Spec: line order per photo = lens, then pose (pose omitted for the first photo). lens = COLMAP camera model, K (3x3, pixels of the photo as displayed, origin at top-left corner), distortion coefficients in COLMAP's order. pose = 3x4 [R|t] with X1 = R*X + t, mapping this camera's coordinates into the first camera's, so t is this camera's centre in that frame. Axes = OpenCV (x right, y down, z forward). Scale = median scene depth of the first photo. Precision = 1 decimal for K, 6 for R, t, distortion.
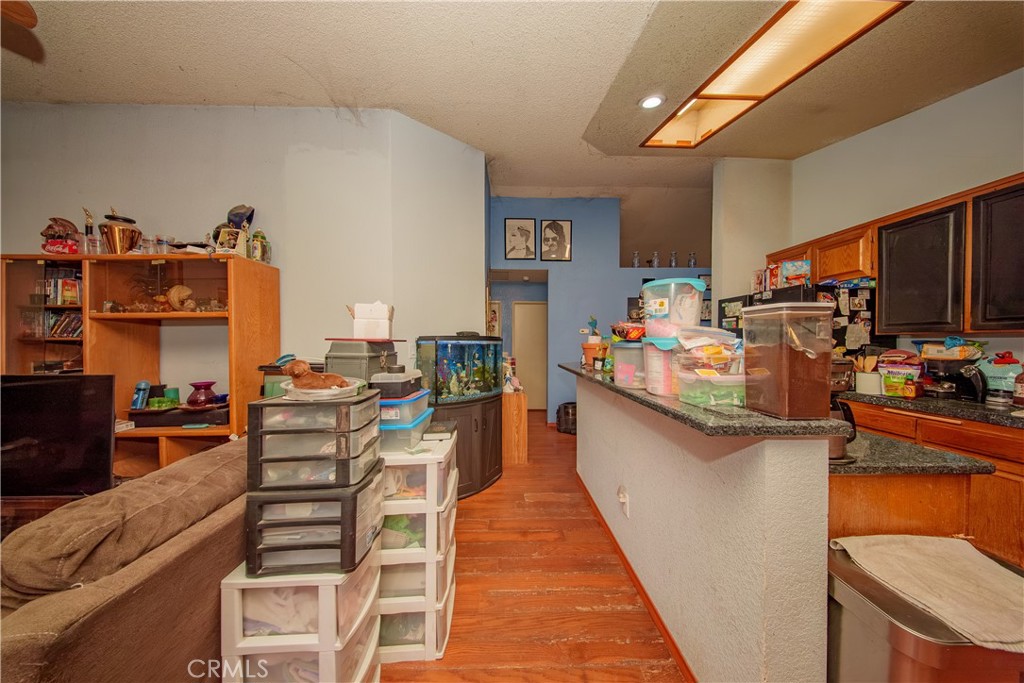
lens RADIAL K [[297.9, 0, 510.1], [0, 297.9, 344.4], [0, 0, 1]] dist [0.000426, -0.001842]
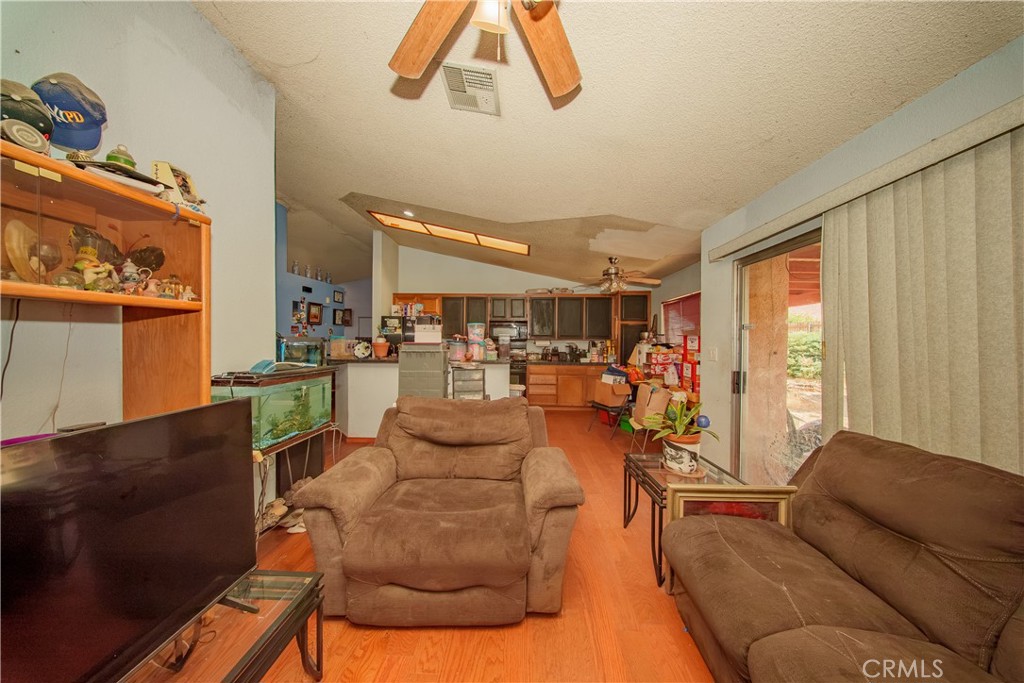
lens RADIAL K [[300.2, 0, 510.7], [0, 300.2, 342.4], [0, 0, 1]] dist [0.001064, -0.001970]
pose [[0.072201, -0.007282, 0.997364, -1.383702], [-0.001101, 0.999972, 0.007381, -0.020148], [-0.997389, -0.001631, 0.072191, 0.224869]]
